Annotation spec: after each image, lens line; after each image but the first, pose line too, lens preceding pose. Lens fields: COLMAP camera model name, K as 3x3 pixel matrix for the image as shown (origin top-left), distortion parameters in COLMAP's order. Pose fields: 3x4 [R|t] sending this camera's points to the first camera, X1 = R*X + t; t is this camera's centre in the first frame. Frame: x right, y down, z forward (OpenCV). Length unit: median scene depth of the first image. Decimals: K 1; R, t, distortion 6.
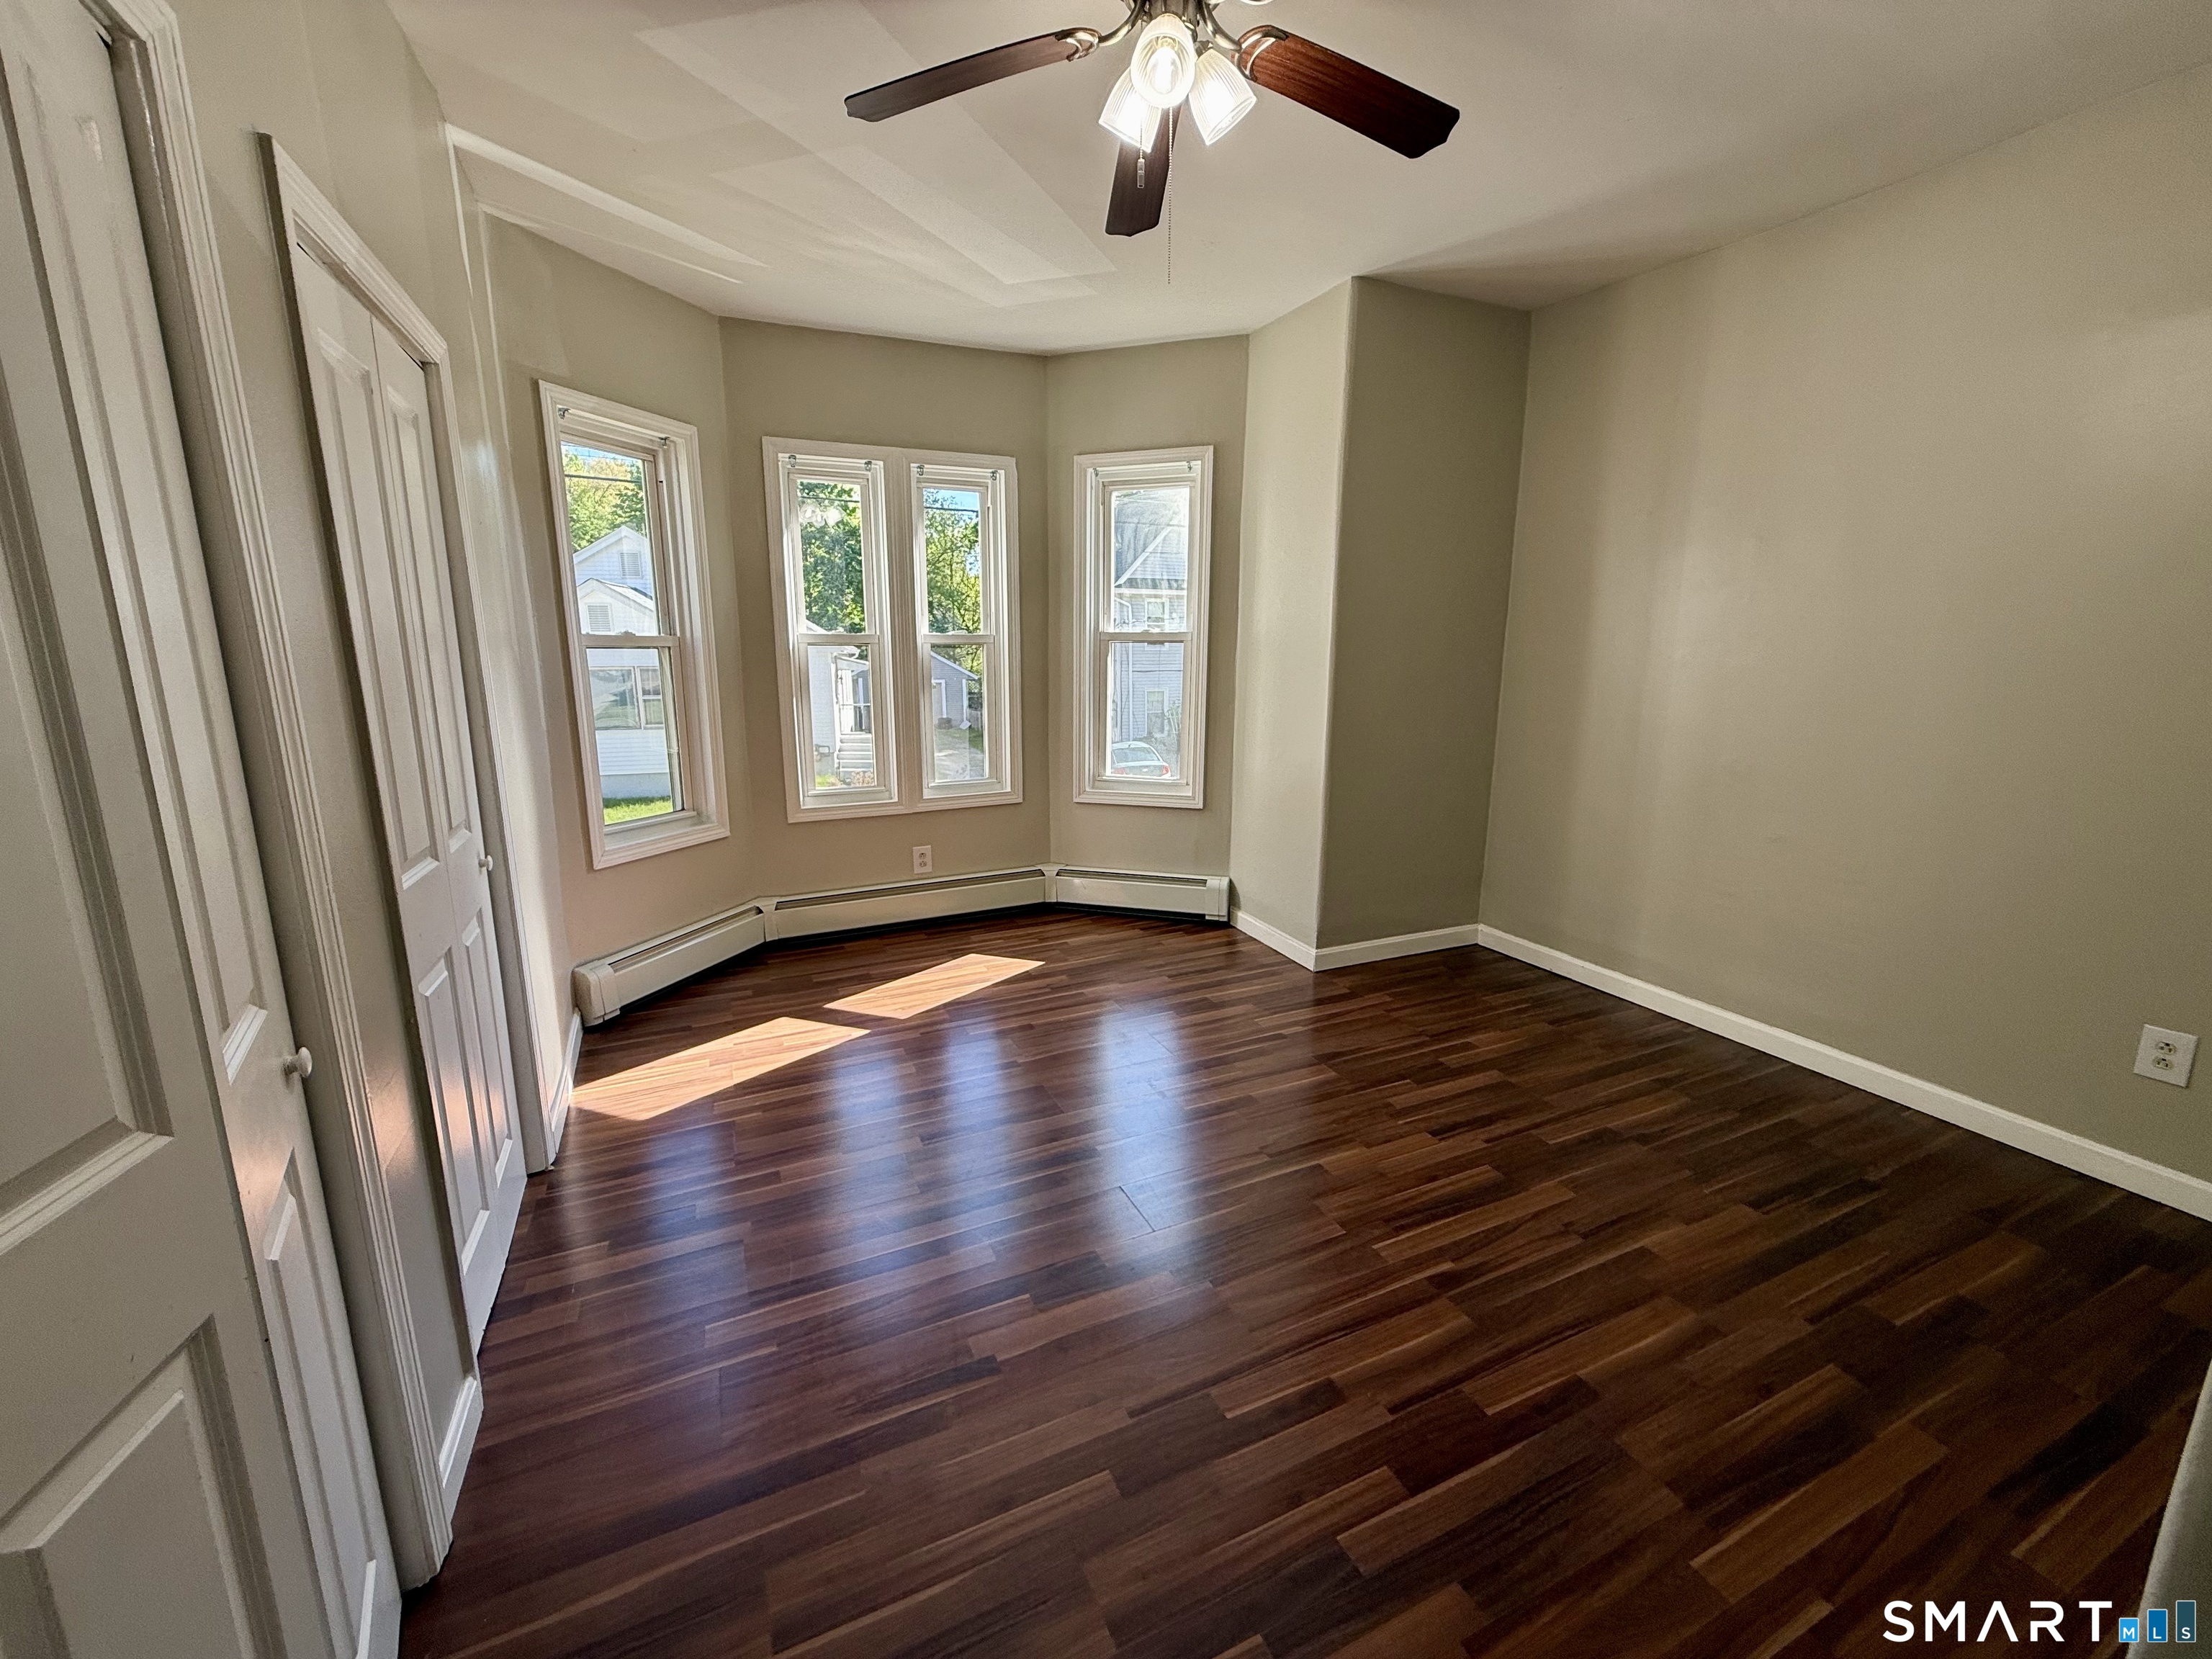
lens RADIAL K [[876.3, 0, 1106.0], [0, 876.3, 829.5], [0, 0, 1]] dist [0.000101, -0.000407]
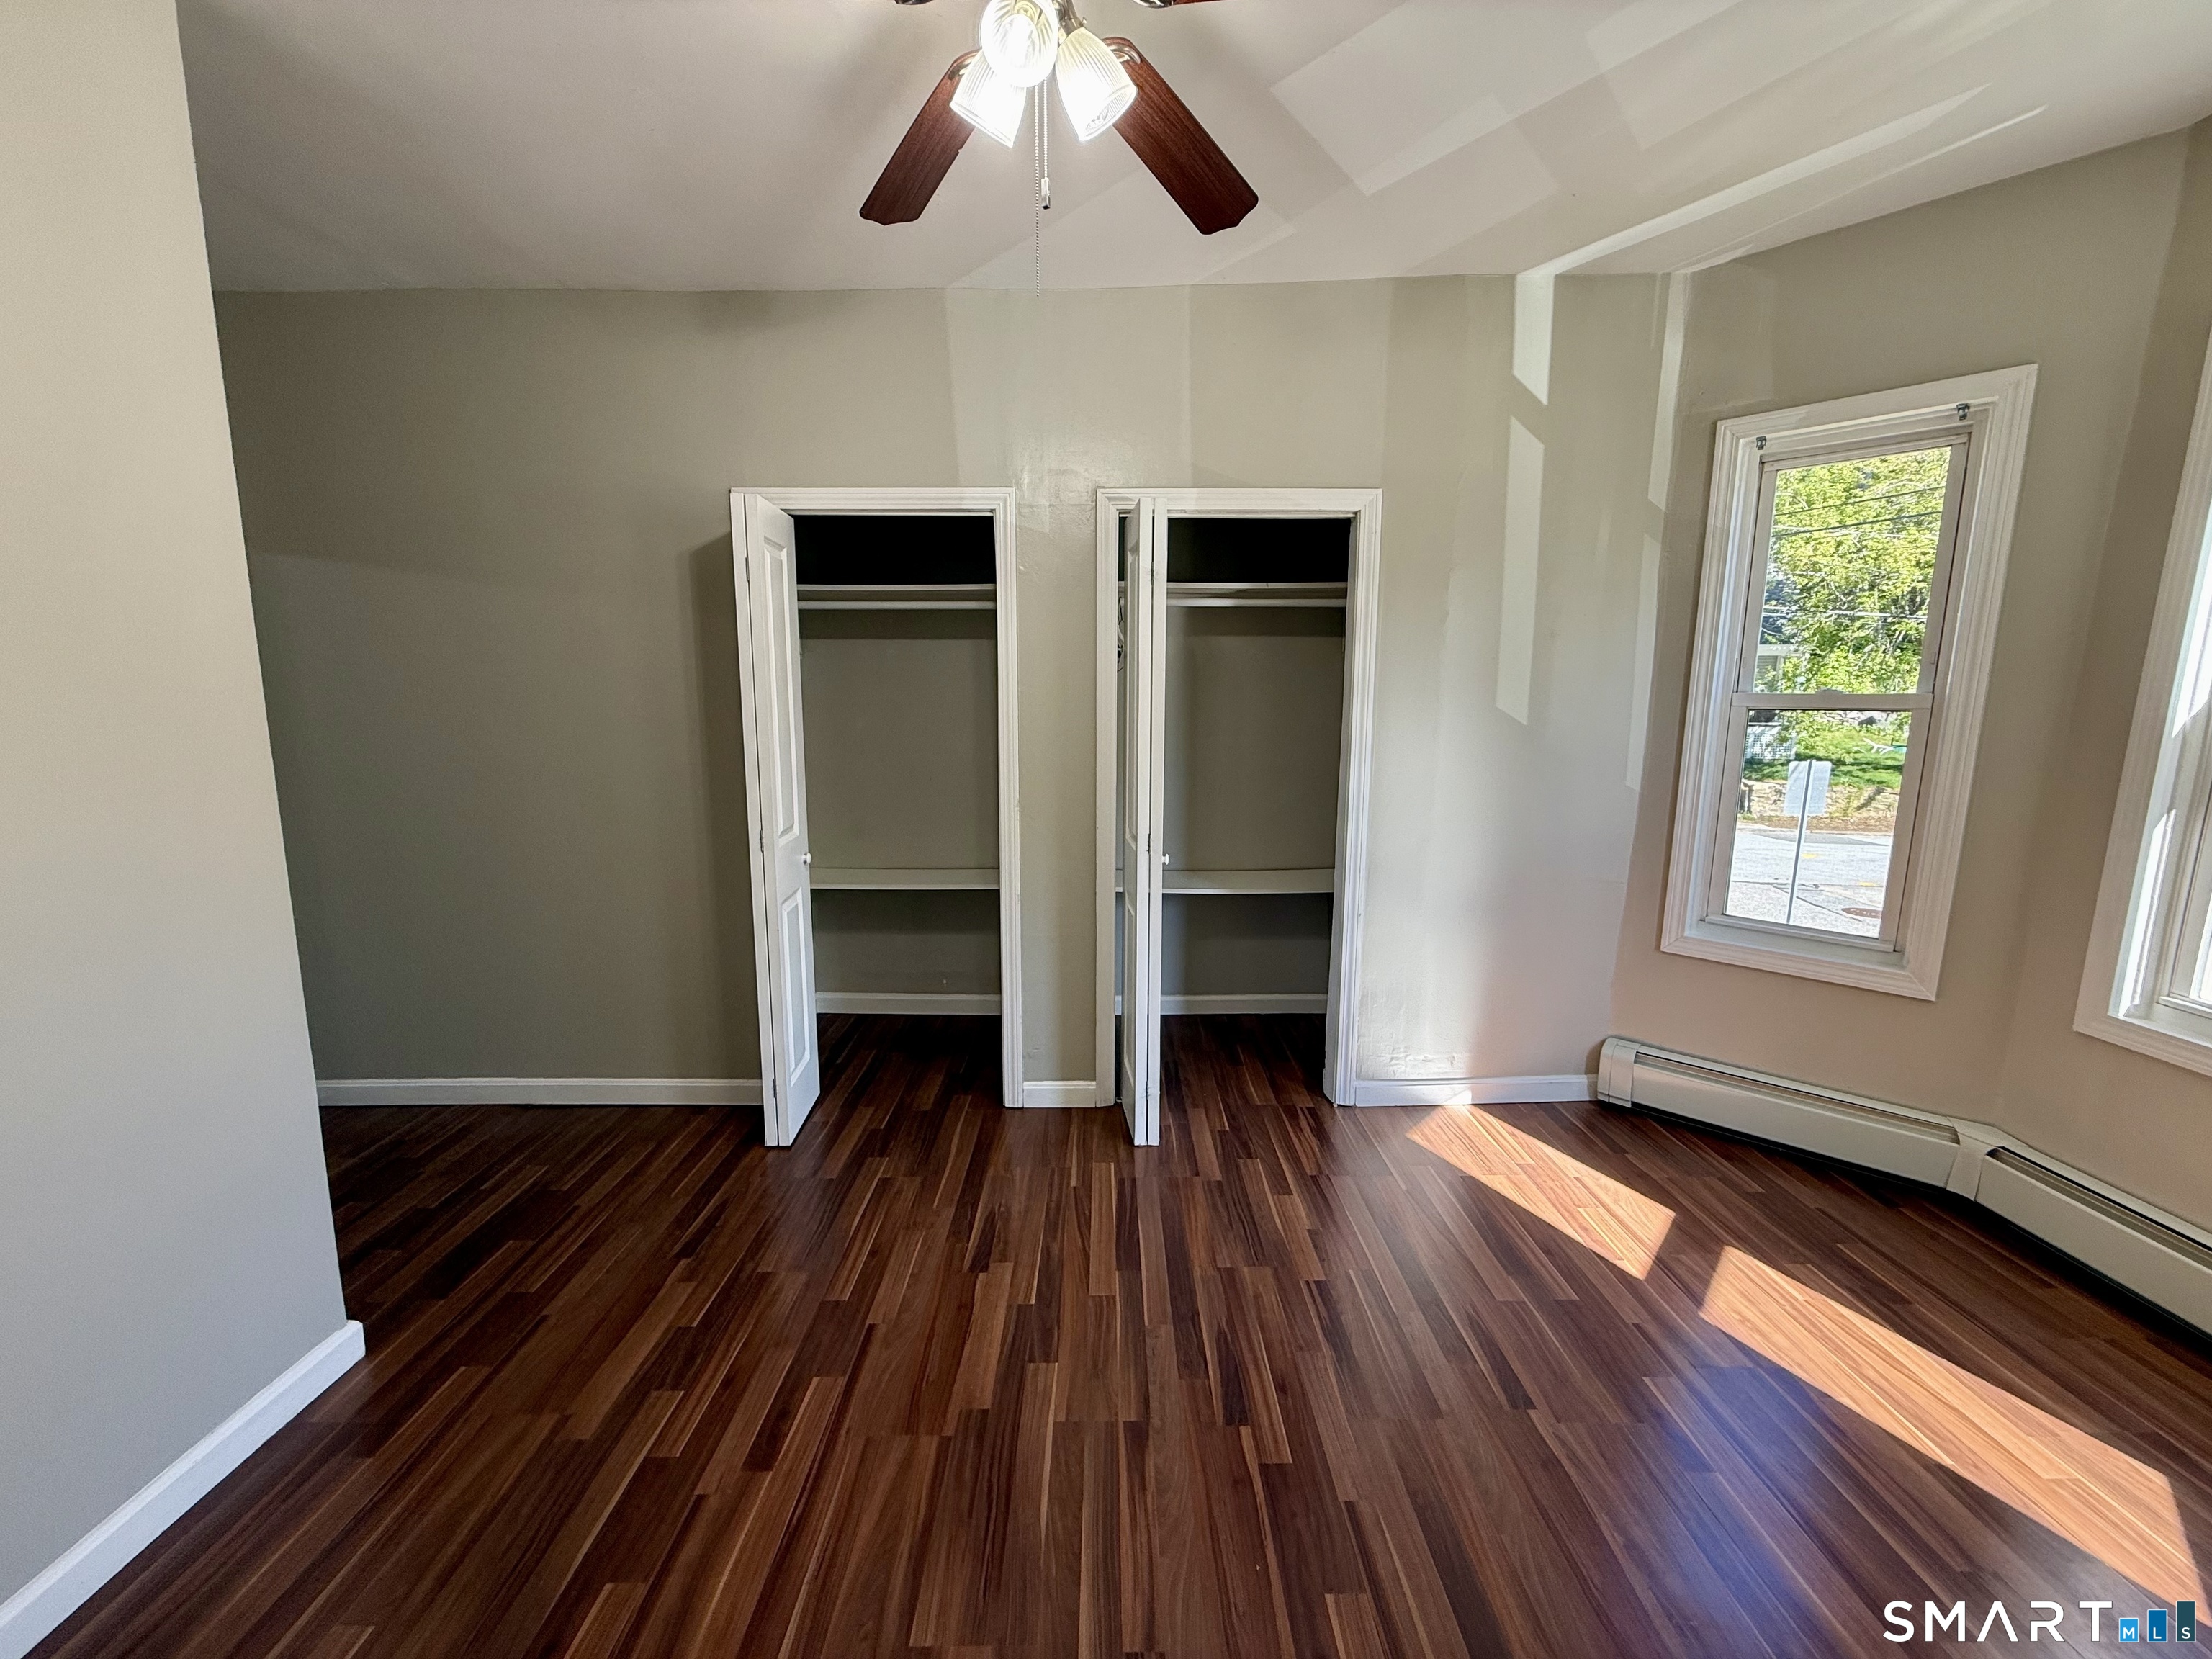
lens RADIAL K [[876.3, 0, 1106.0], [0, 876.3, 829.5], [0, 0, 1]] dist [0.000101, -0.000407]
pose [[-0.418815, 0.141425, -0.896991, 0.444071], [-0.182261, 0.954605, 0.235608, -0.177853], [0.889593, 0.262163, -0.374026, 0.768341]]
